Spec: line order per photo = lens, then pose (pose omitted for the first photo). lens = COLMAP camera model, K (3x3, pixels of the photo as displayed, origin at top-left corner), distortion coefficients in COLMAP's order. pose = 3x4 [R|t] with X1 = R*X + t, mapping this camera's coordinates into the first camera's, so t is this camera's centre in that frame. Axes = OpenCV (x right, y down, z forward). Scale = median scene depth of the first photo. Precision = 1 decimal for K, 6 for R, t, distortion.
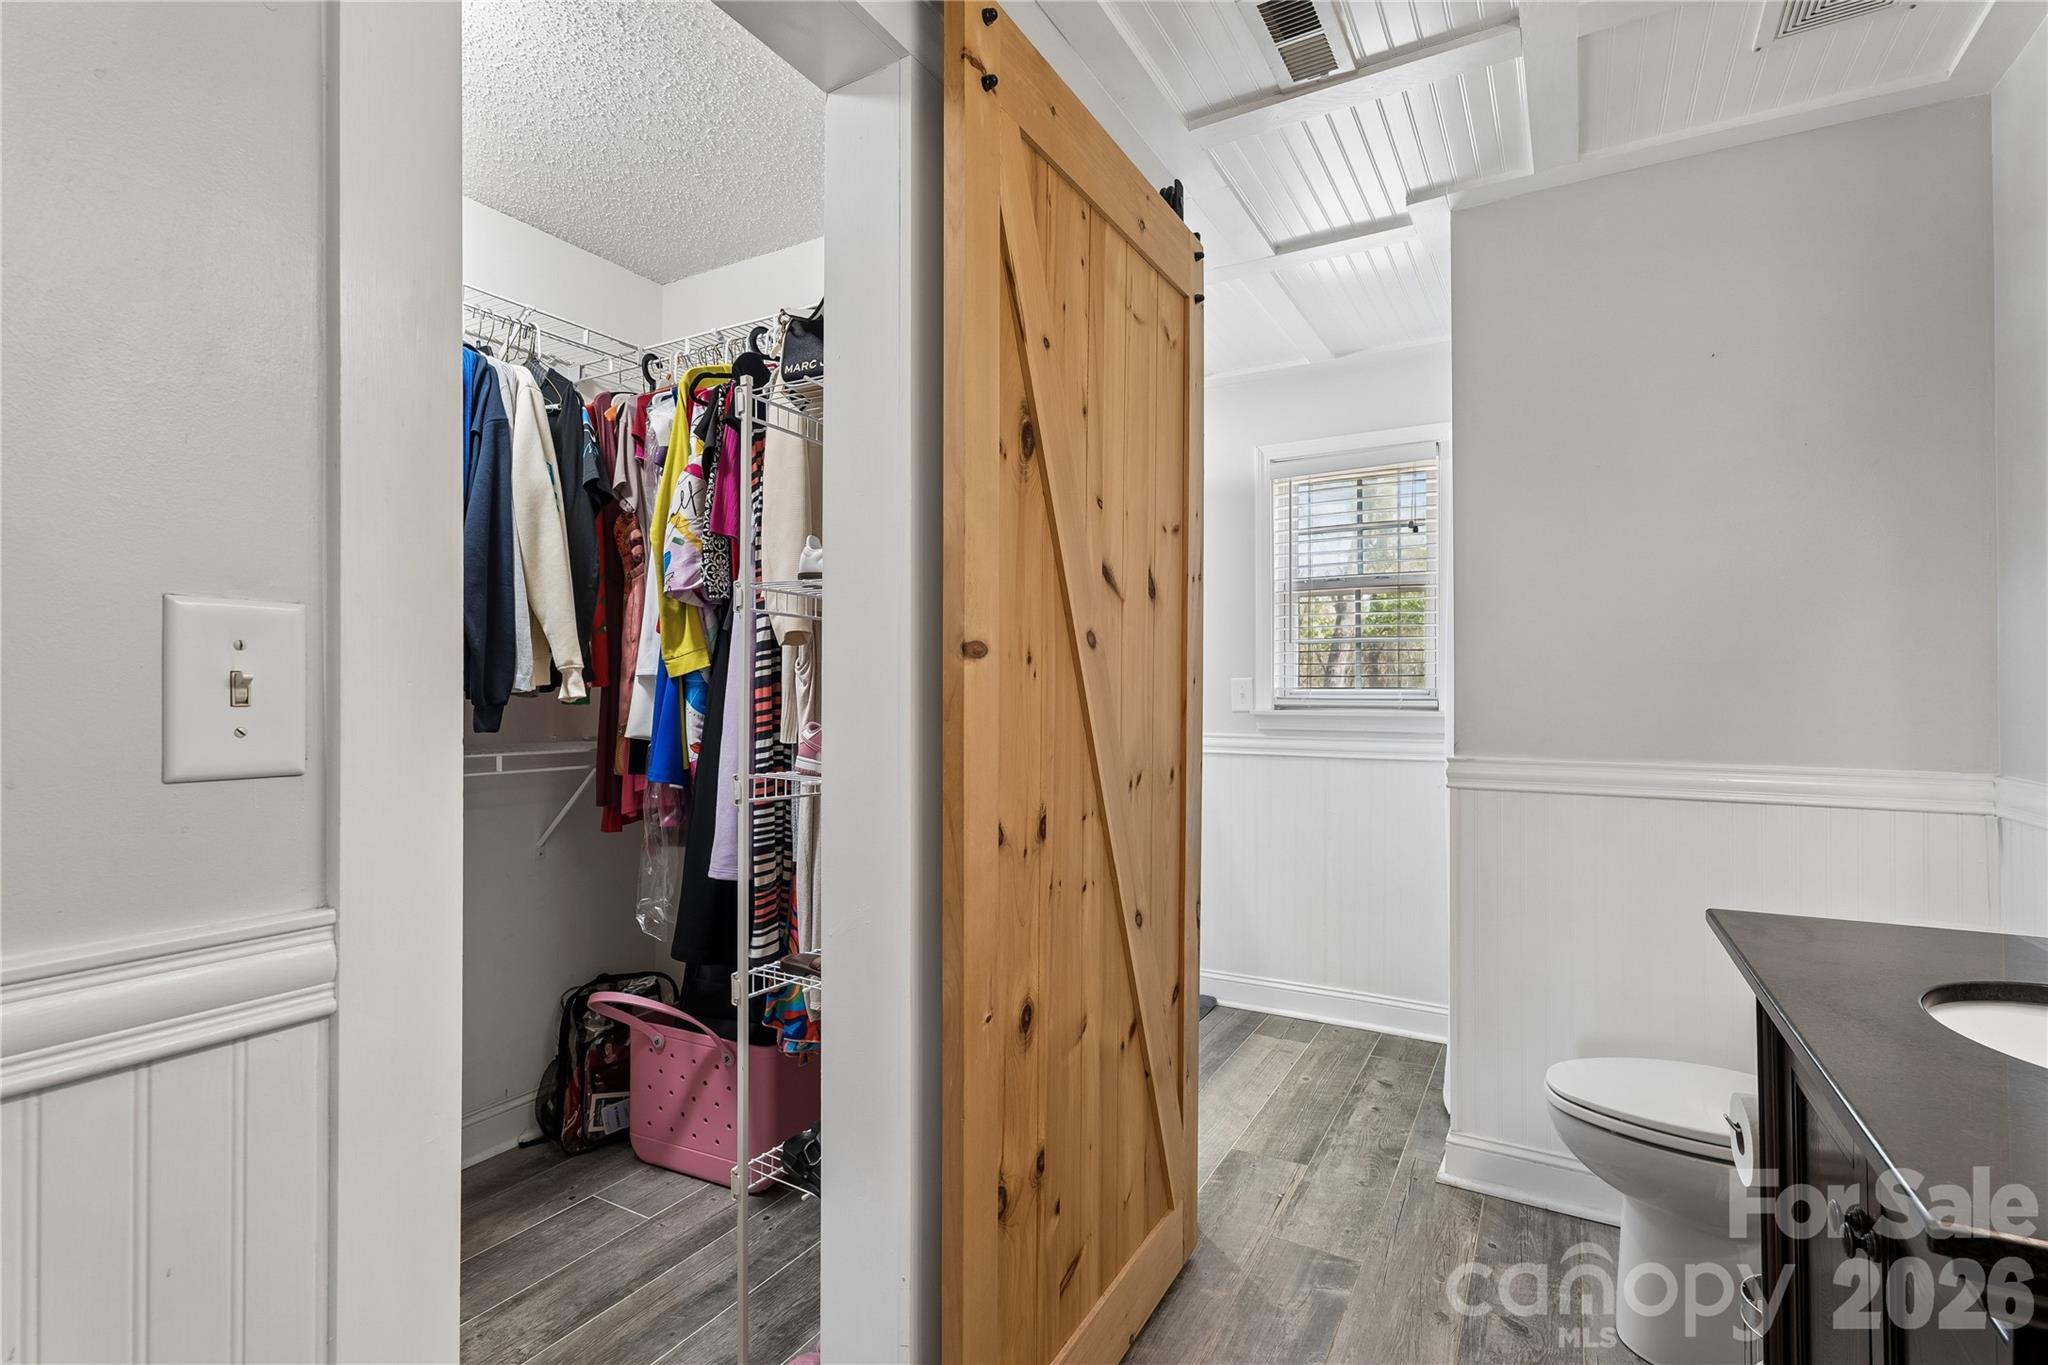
lens RADIAL K [[957.4, 0, 1014.0], [0, 957.4, 678.8], [0, 0, 1]] dist [-0.001471, 0.004432]
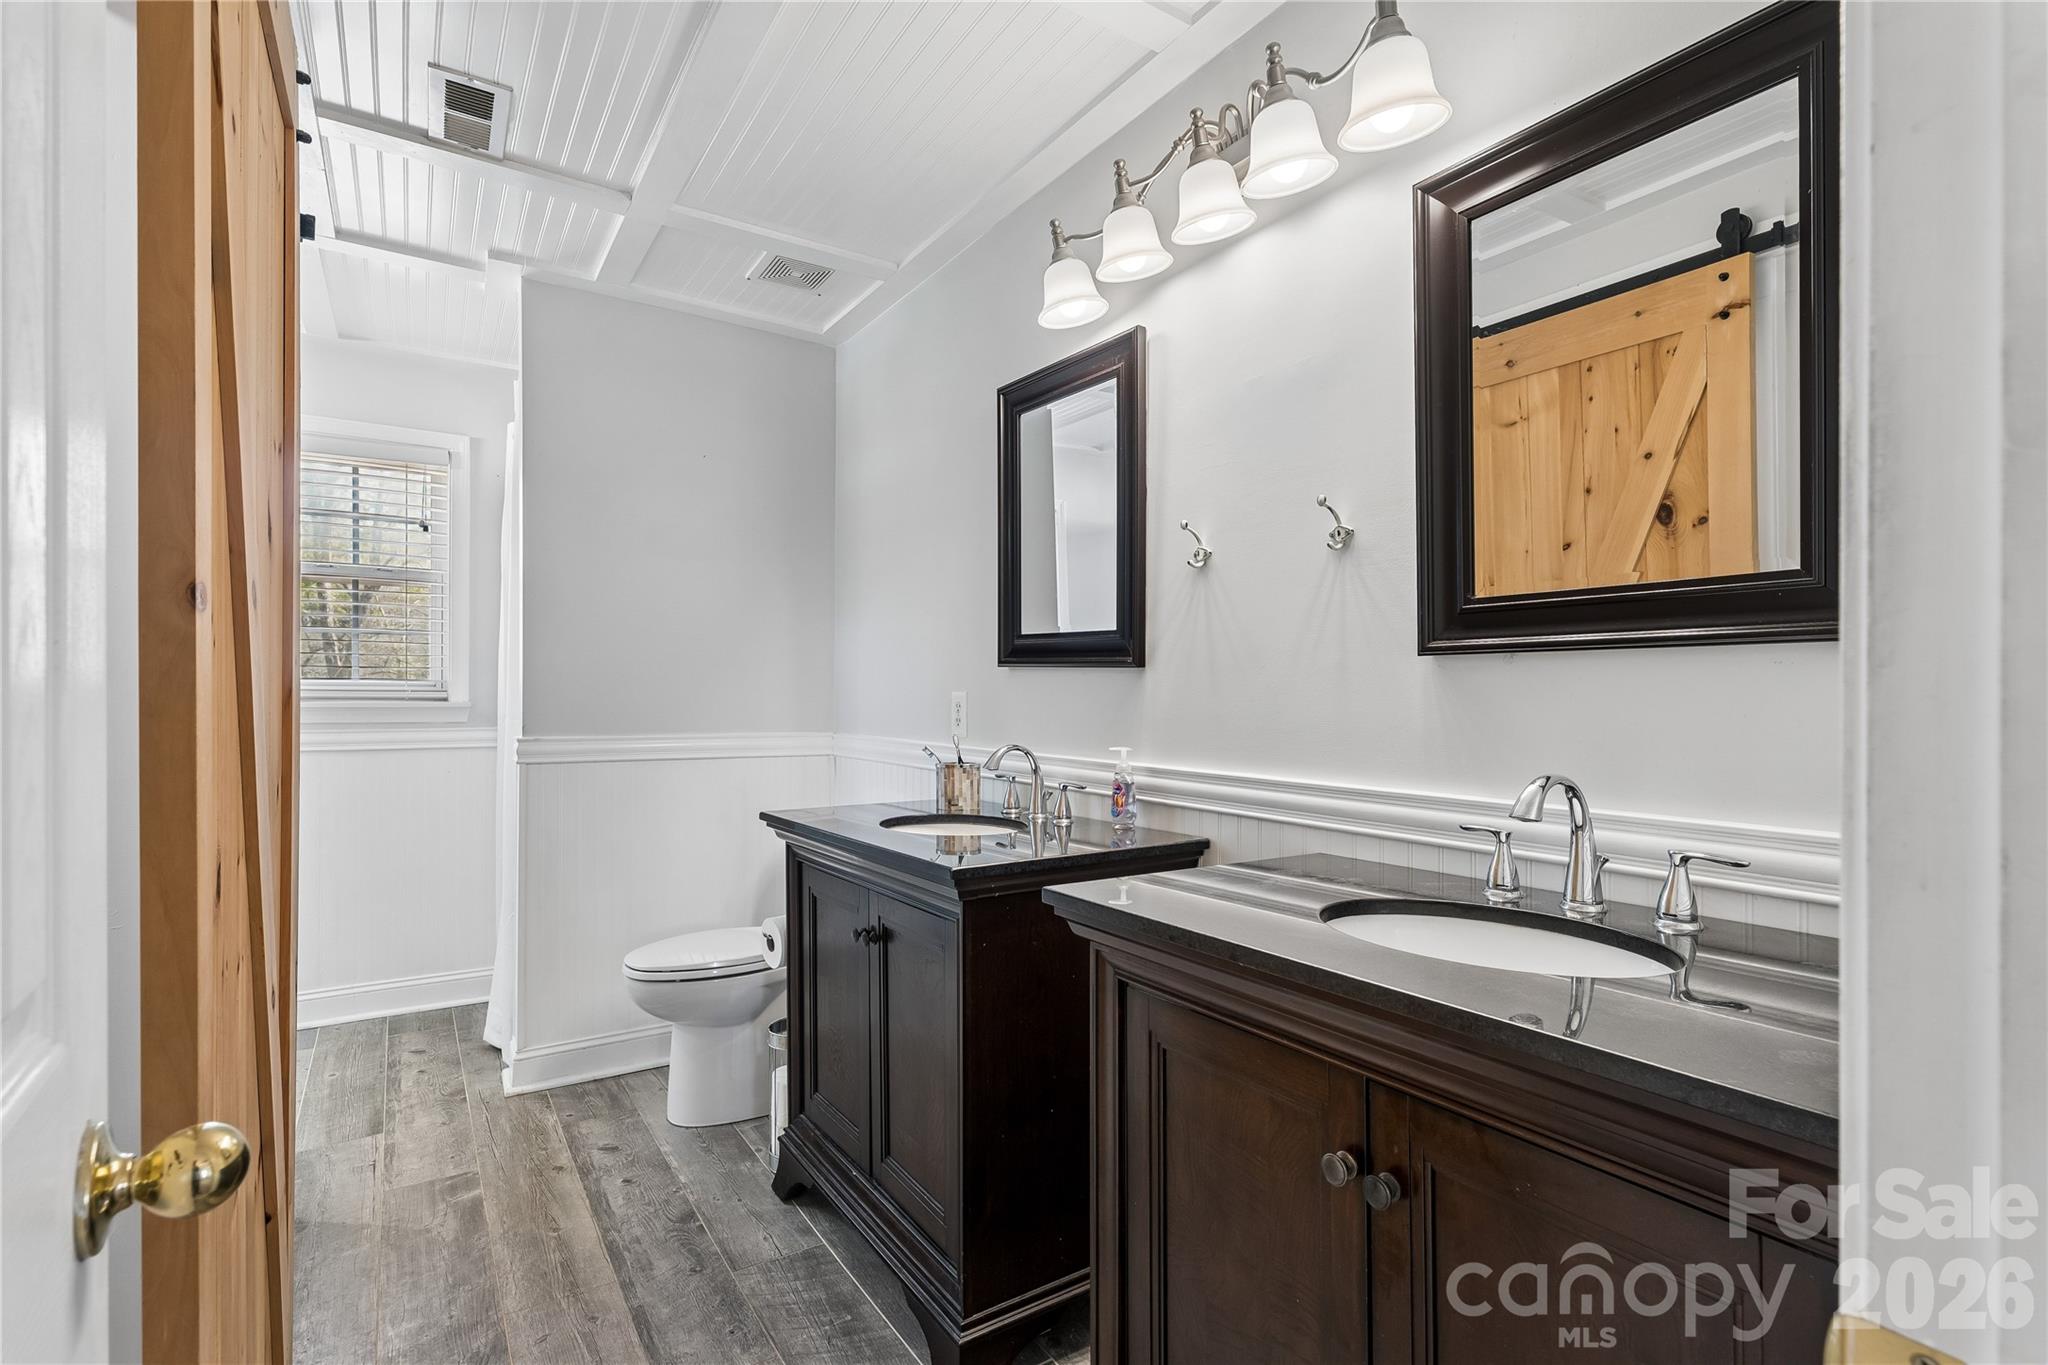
lens RADIAL K [[957.4, 0, 1039.7], [0, 957.4, 683.9], [0, 0, 1]] dist [-0.001471, 0.004432]
pose [[0.446380, 0.005308, 0.894828, -0.321956], [-0.016087, 0.999868, 0.002094, 0.000932], [-0.894699, -0.015330, 0.446406, -0.110068]]
